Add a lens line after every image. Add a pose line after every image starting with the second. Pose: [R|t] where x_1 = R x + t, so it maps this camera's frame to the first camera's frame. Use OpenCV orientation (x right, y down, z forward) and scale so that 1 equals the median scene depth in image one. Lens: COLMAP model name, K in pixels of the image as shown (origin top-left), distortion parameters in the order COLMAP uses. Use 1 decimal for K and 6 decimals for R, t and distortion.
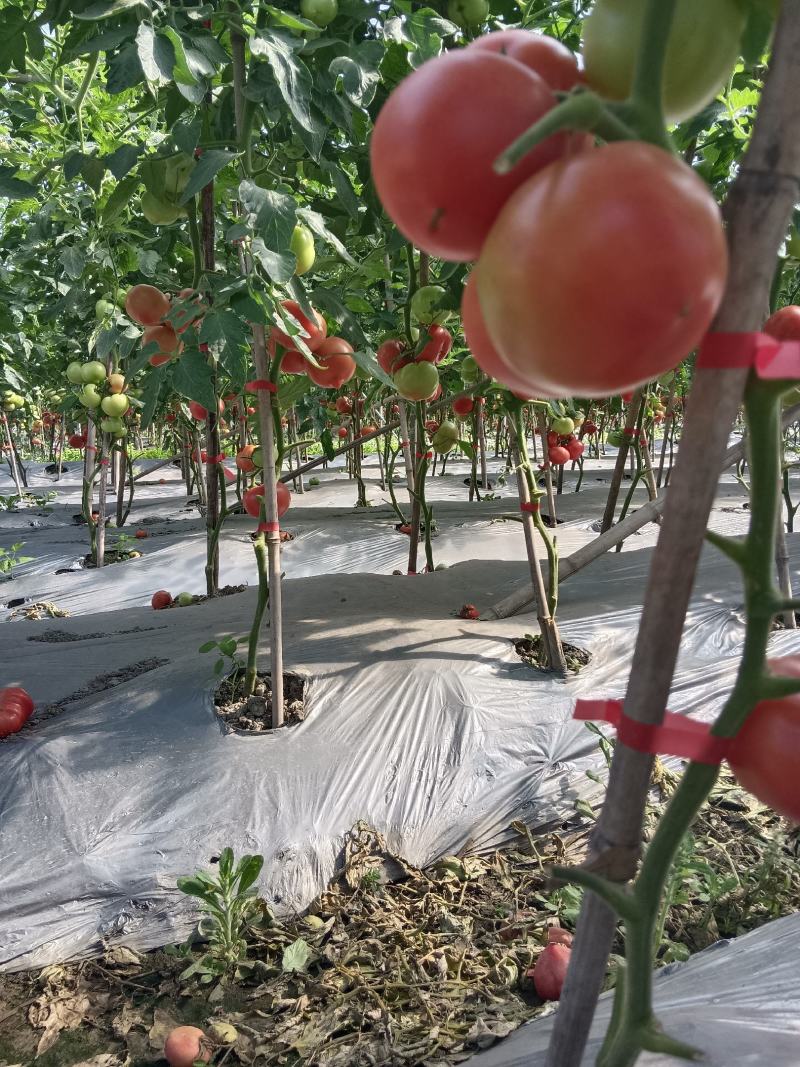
lens RADIAL K [[815.0, 0, 400.0], [0, 815.0, 533.5], [0, 0, 1]] dist [0.059558, -0.088024]
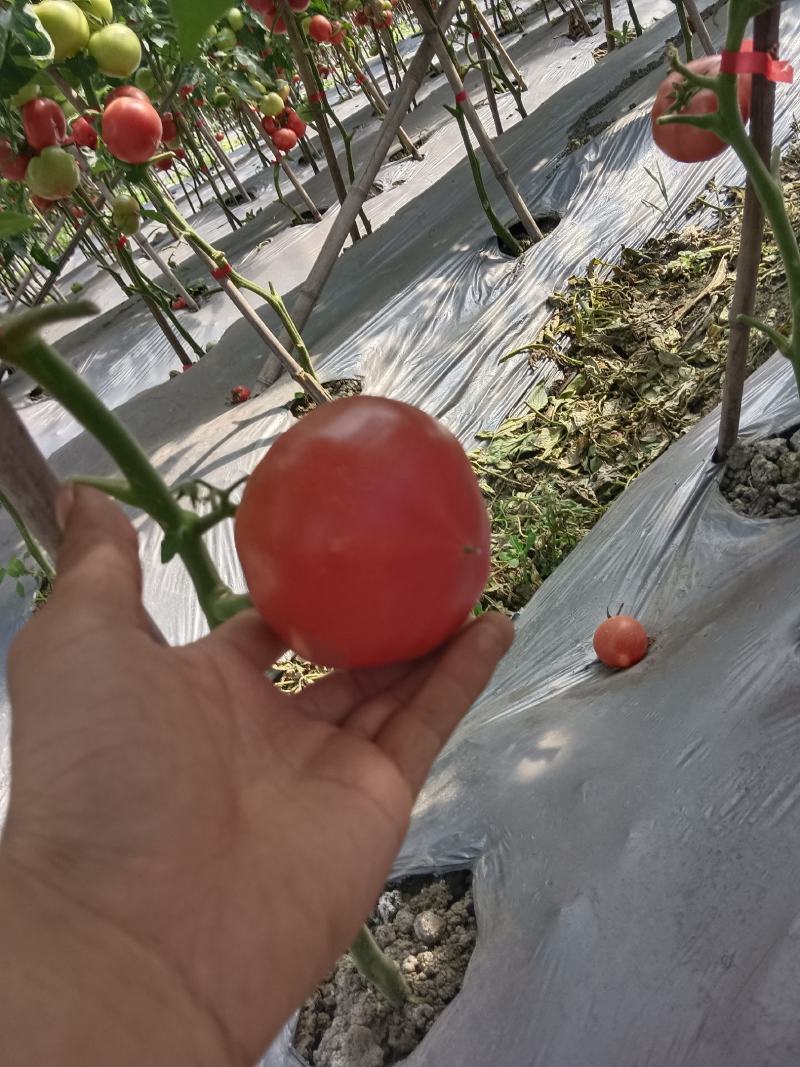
lens RADIAL K [[815.0, 0, 400.0], [0, 815.0, 533.5], [0, 0, 1]] dist [0.059558, -0.088024]
pose [[0.867393, -0.497553, 0.008383, 0.171846], [0.460470, 0.808904, 0.365571, -0.039372], [-0.188672, -0.313233, 0.930746, 0.019751]]
